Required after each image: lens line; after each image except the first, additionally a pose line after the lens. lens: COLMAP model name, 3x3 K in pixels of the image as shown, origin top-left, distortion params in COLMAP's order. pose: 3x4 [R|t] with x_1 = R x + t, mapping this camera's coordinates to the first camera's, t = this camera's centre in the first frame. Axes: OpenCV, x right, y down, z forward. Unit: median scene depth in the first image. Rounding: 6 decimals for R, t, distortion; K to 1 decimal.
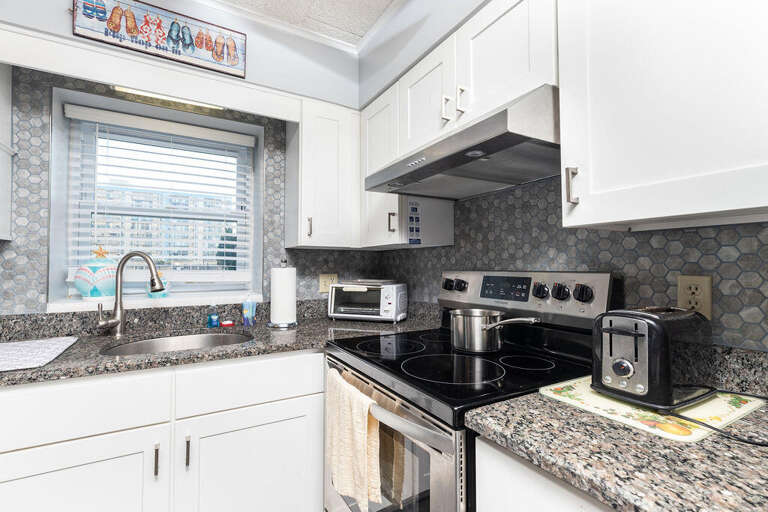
lens RADIAL K [[366.6, 0, 346.7], [0, 366.6, 258.0], [0, 0, 1]] dist [-0.024990, -0.000001]
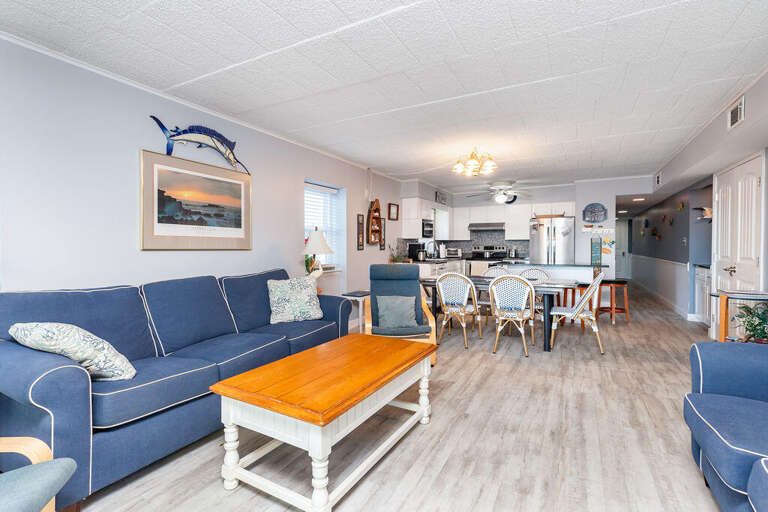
lens RADIAL K [[353.9, 0, 384.0], [0, 353.9, 256.0], [0, 0, 1]] dist [0.000934, 0.000104]
pose [[0.800491, -0.019339, 0.599033, -4.011485], [-0.009570, 0.998939, 0.045039, -0.029999], [-0.599269, -0.041786, 0.799457, -2.375860]]
